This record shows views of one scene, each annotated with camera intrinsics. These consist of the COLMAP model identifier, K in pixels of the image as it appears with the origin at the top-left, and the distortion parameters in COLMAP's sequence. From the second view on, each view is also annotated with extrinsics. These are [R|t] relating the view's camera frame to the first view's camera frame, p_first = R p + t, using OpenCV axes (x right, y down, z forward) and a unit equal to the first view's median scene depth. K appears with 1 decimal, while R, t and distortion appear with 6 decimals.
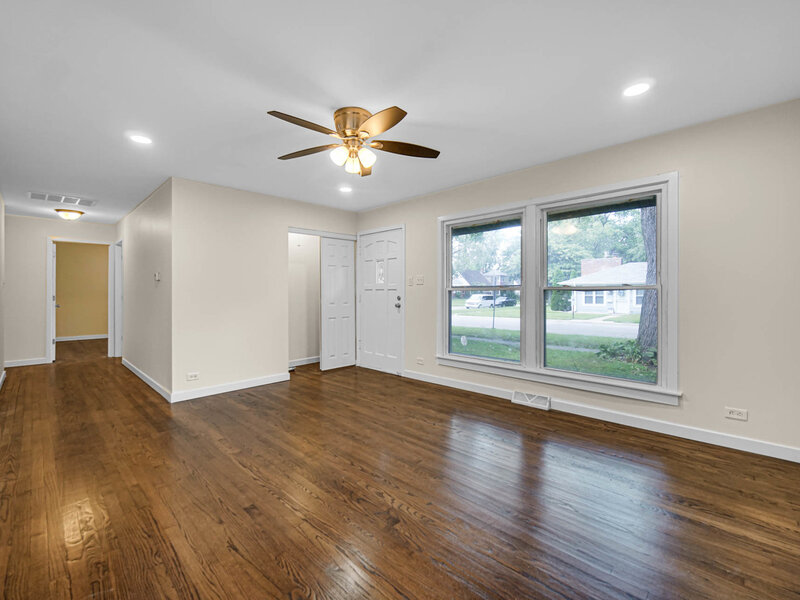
lens RADIAL K [[360.2, 0, 400.0], [0, 360.2, 300.0], [0, 0, 1]] dist [0.000305, -0.000056]
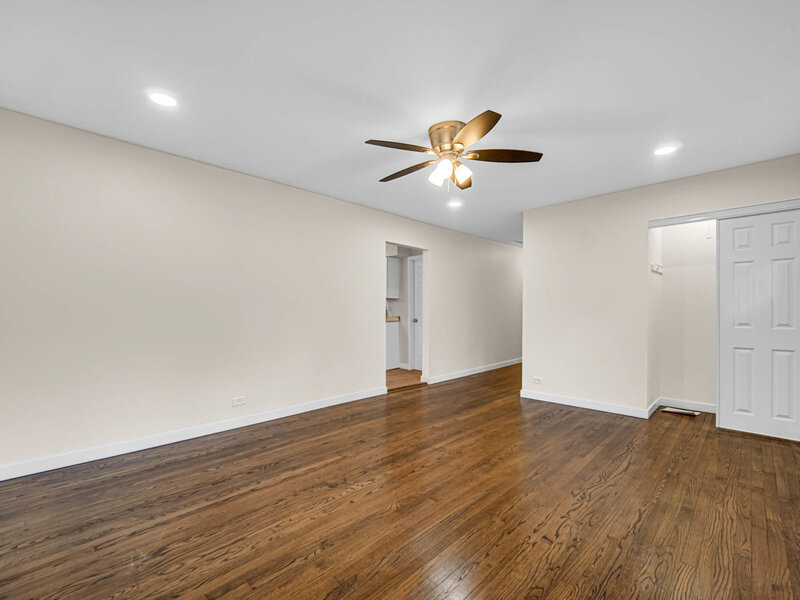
lens RADIAL K [[360.2, 0, 400.0], [0, 360.2, 300.0], [0, 0, 1]] dist [0.000305, -0.000056]
pose [[-0.016347, -0.019994, -0.999666, 0.837605], [-0.011913, 0.999733, -0.019801, -0.023370], [0.999795, 0.011586, -0.016581, 0.811881]]
